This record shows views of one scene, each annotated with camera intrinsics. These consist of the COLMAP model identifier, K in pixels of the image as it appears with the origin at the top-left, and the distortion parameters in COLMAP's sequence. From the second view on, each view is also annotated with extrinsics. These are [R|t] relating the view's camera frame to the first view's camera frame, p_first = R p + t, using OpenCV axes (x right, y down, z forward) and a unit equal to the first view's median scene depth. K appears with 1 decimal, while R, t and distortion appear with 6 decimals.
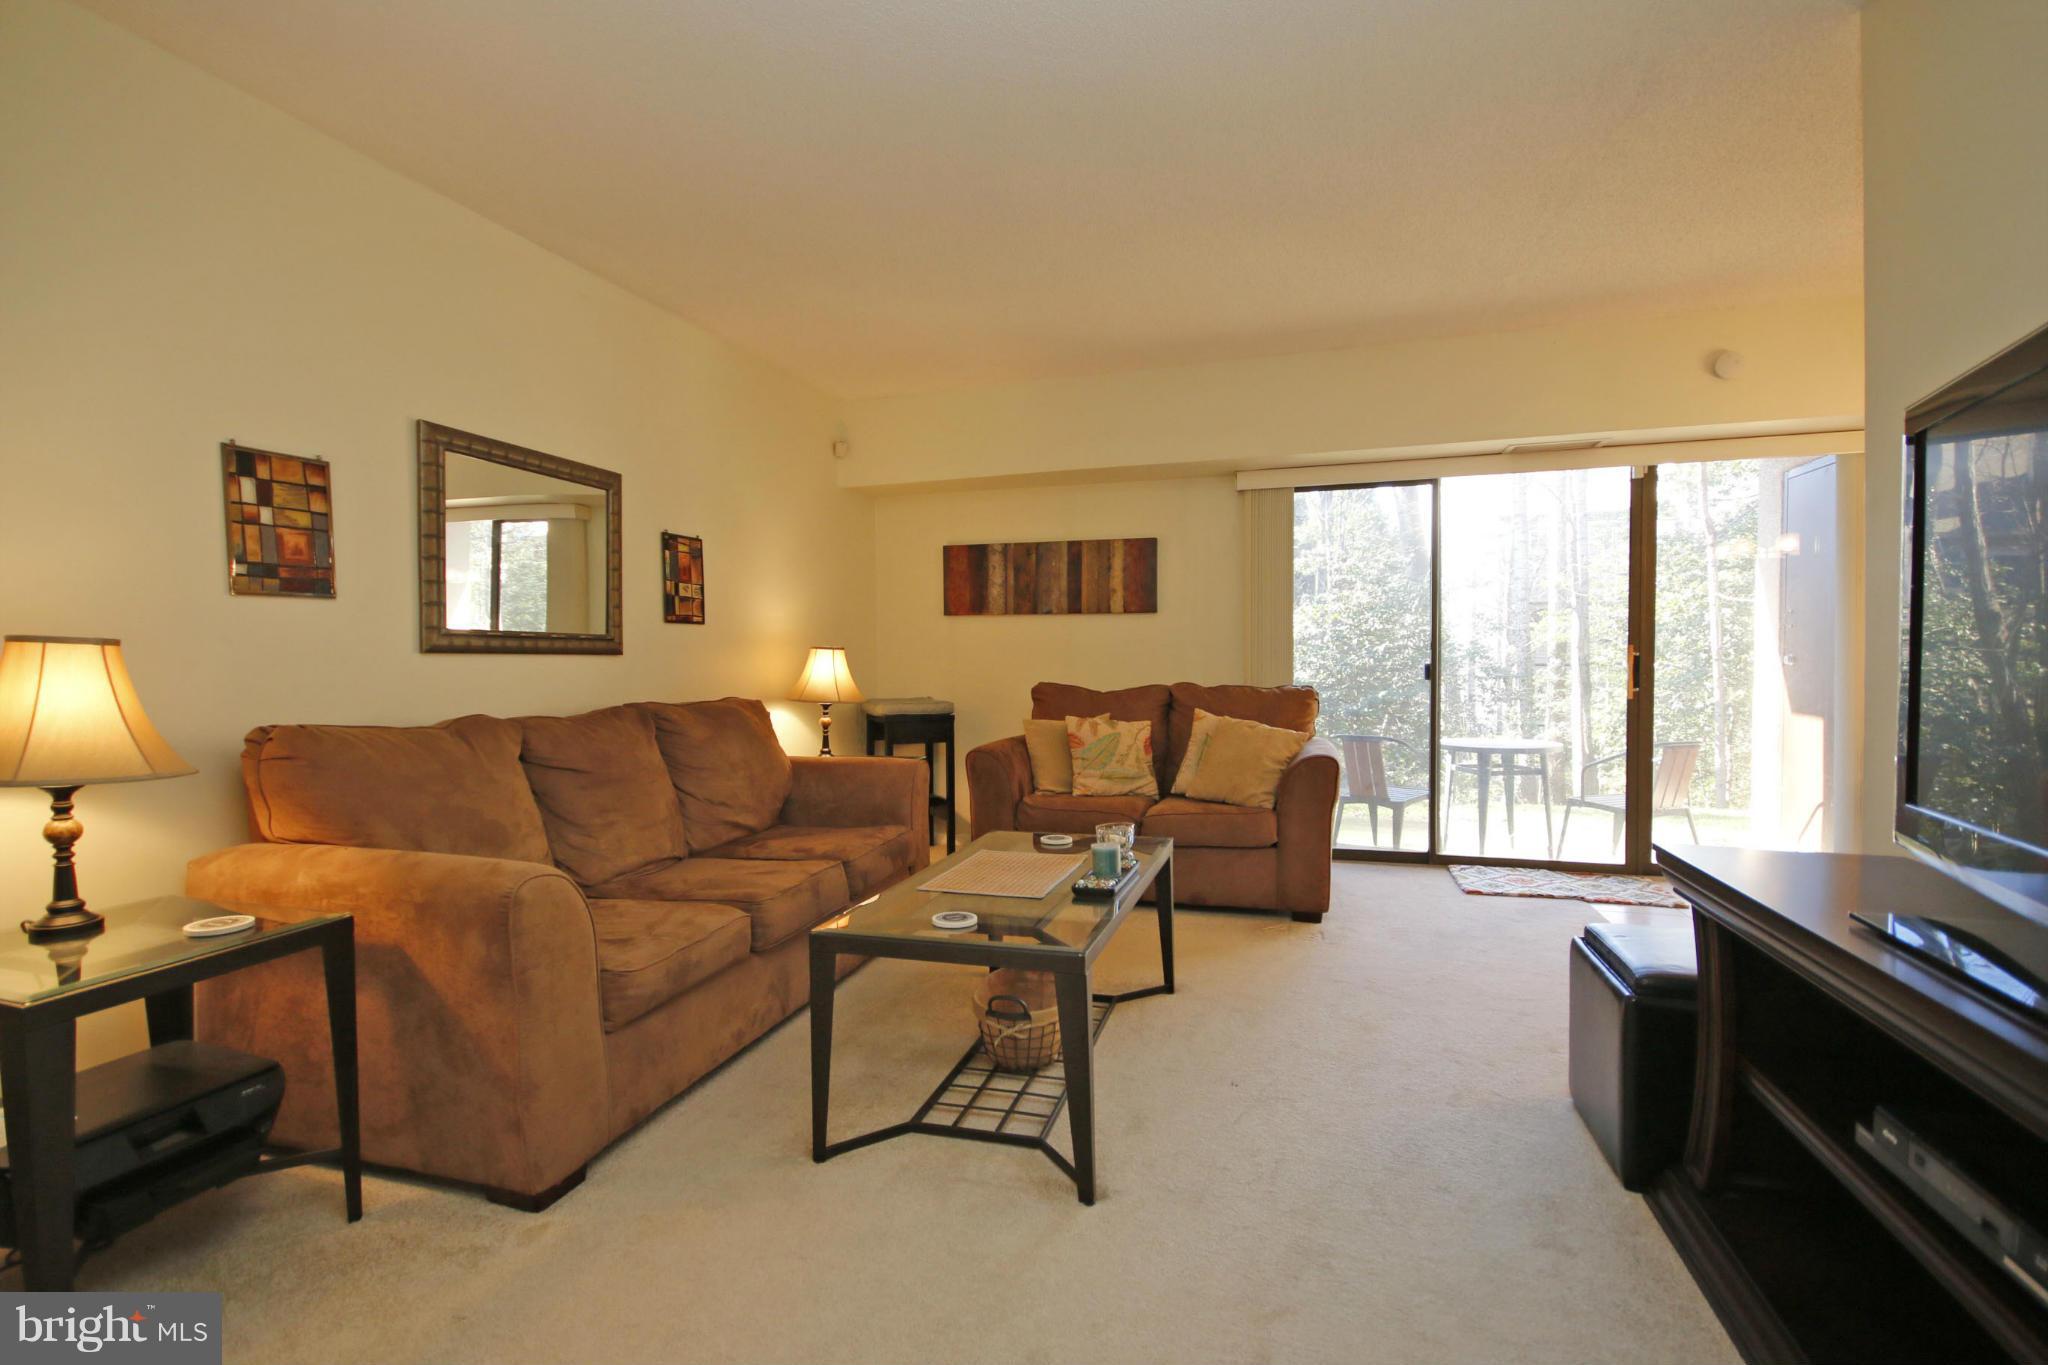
lens RADIAL K [[942.1, 0, 1015.6], [0, 942.1, 677.4], [0, 0, 1]] dist [-0.003057, -0.000906]
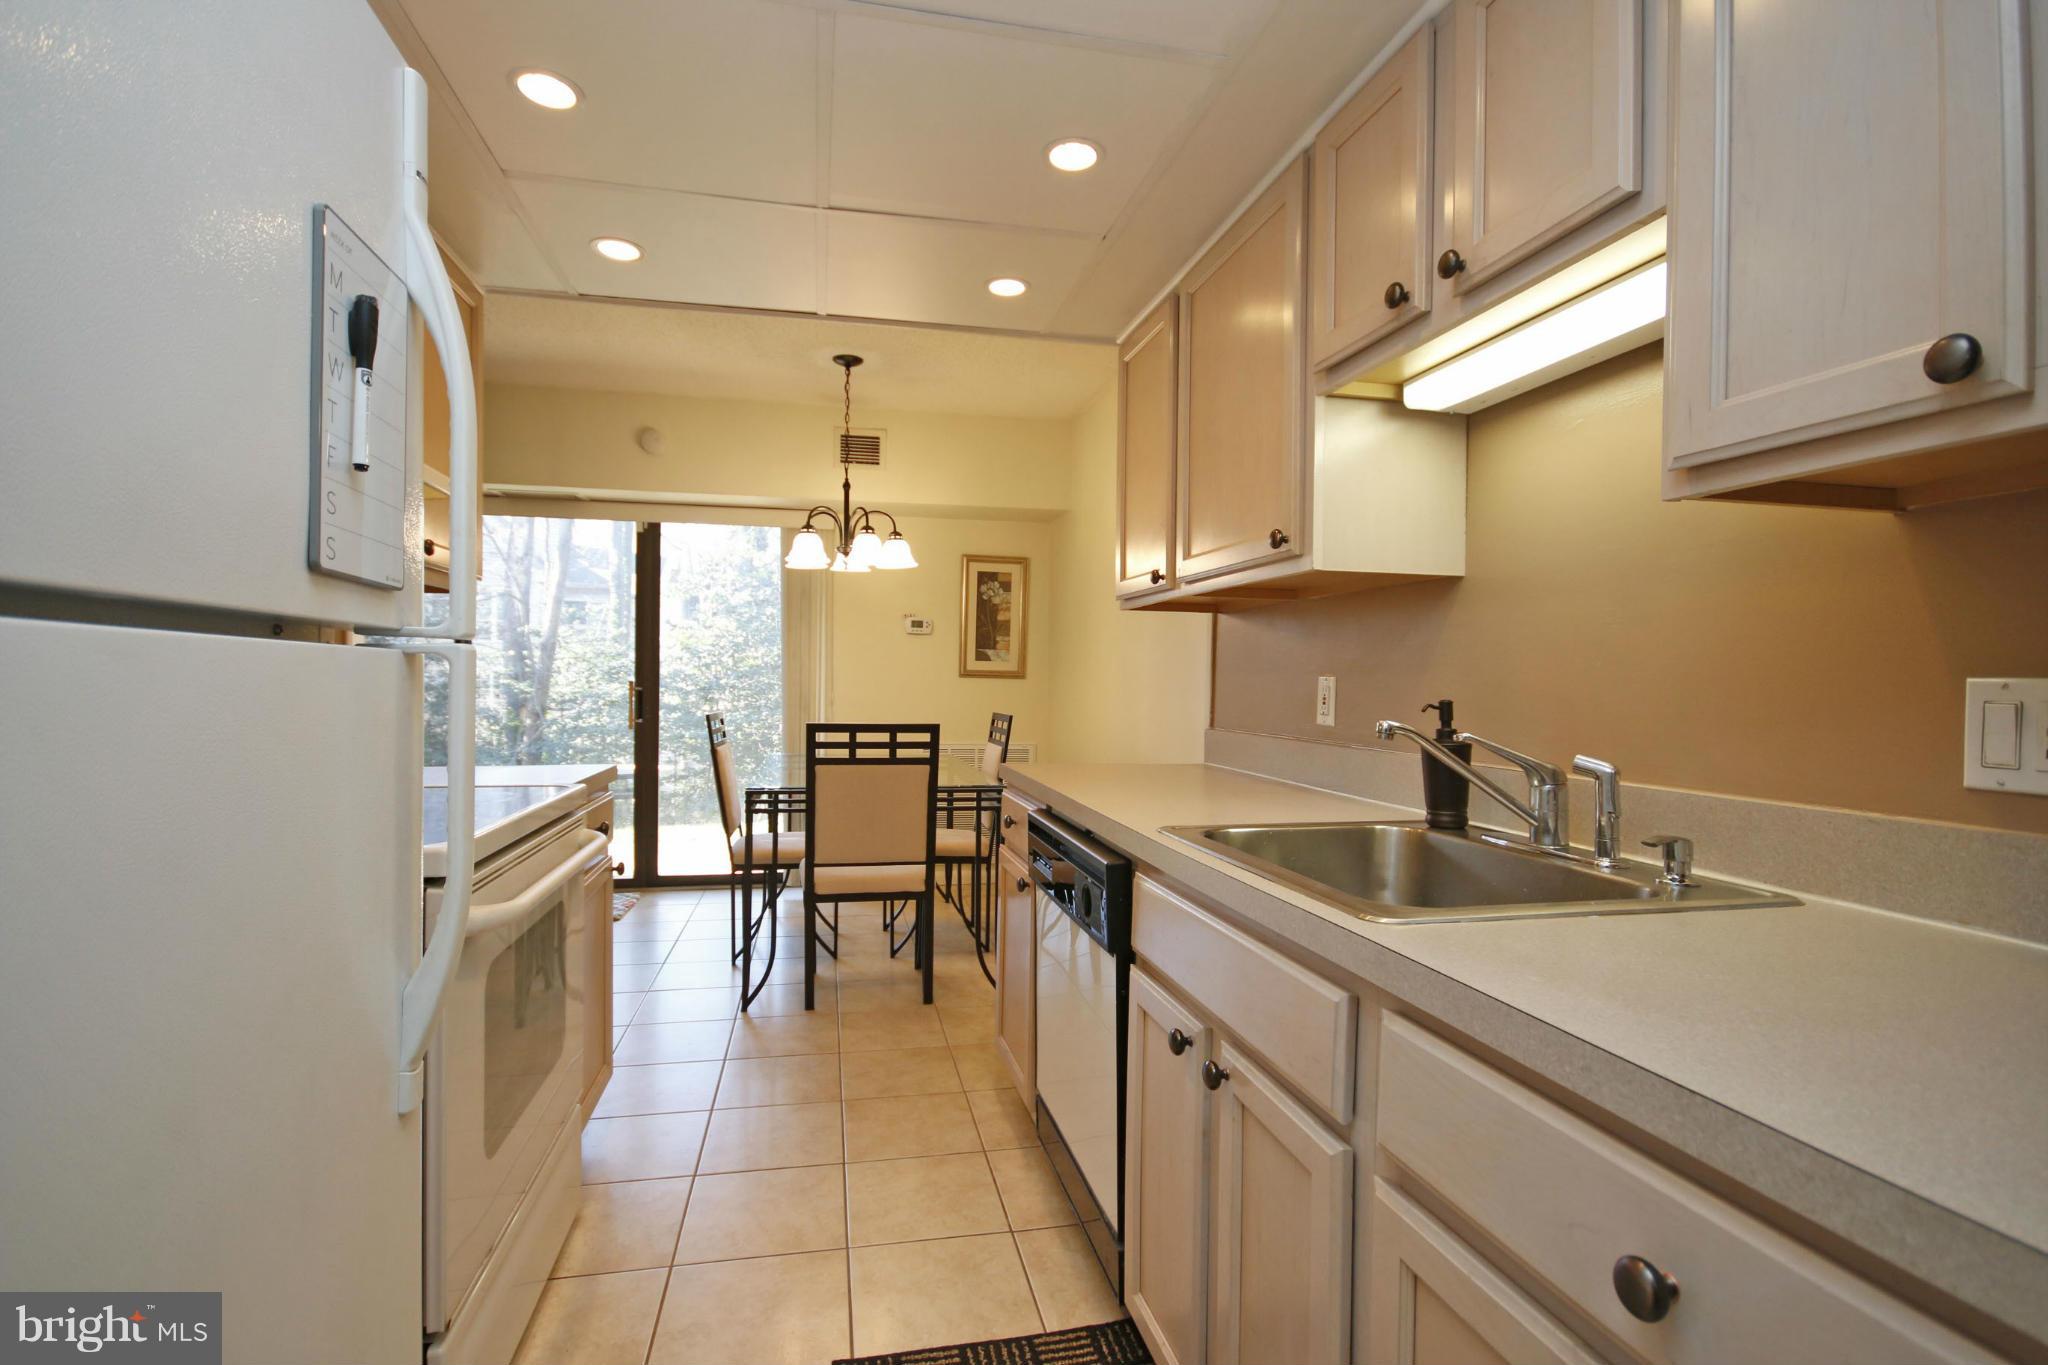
lens RADIAL K [[938.3, 0, 1012.0], [0, 938.3, 684.2], [0, 0, 1]] dist [-0.001448, 0.000215]
pose [[0.882363, 0.016954, 0.470263, 0.531267], [-0.008492, 0.999762, -0.020112, -0.011222], [-0.470492, 0.013753, 0.882297, -0.196069]]
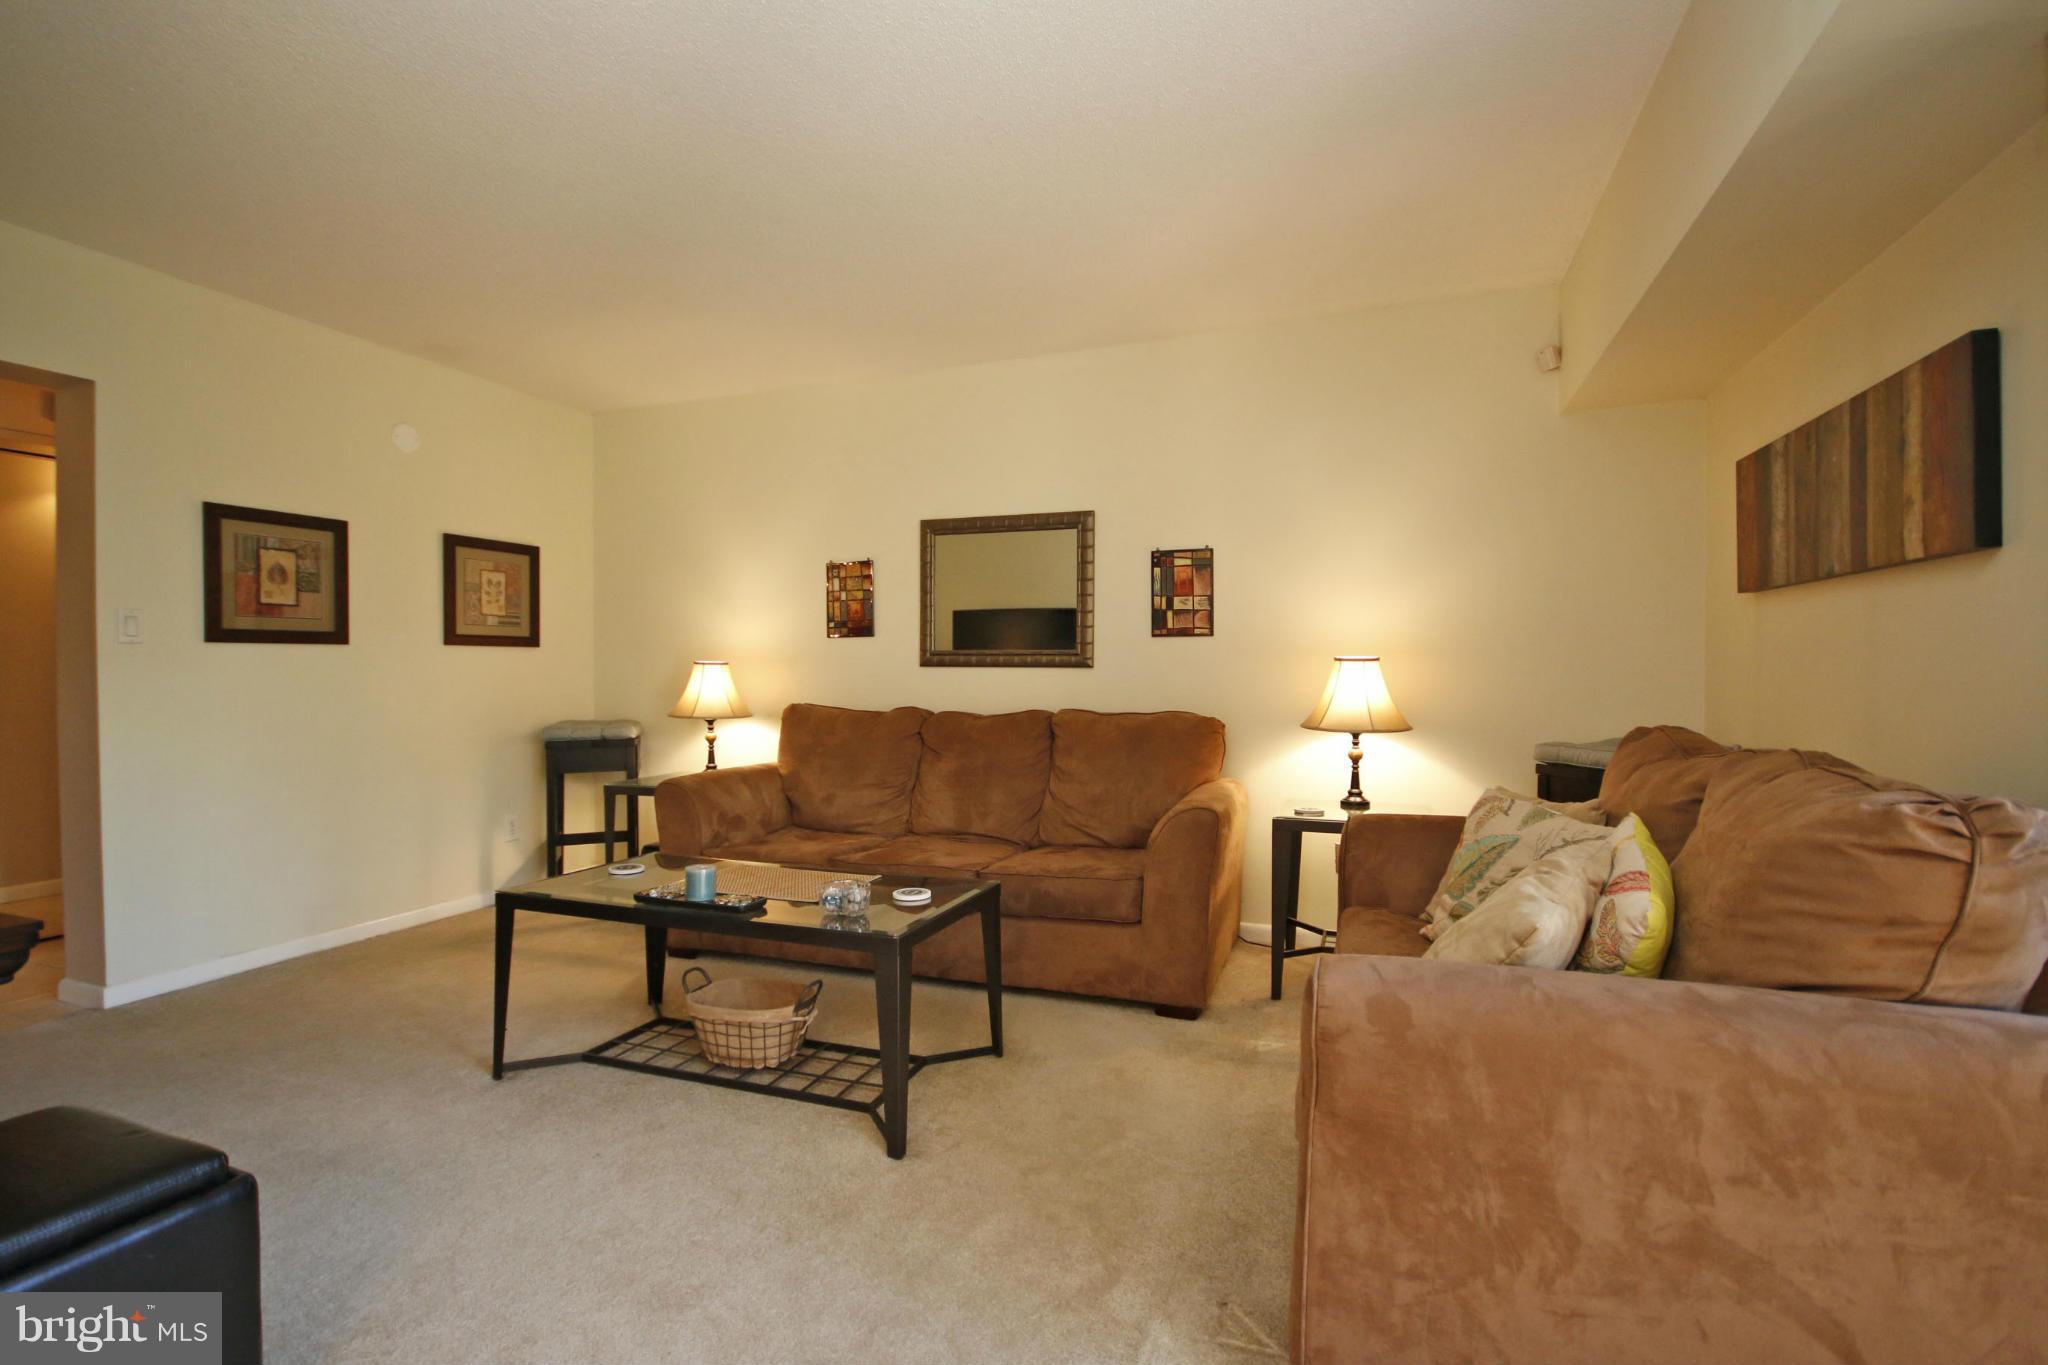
lens RADIAL K [[942.1, 0, 1015.6], [0, 942.1, 677.4], [0, 0, 1]] dist [-0.003057, -0.000906]
pose [[-0.058915, 0.015532, -0.998142, 0.584175], [-0.019898, 0.999662, 0.016730, -0.023297], [0.998065, 0.020847, -0.058587, 0.772025]]
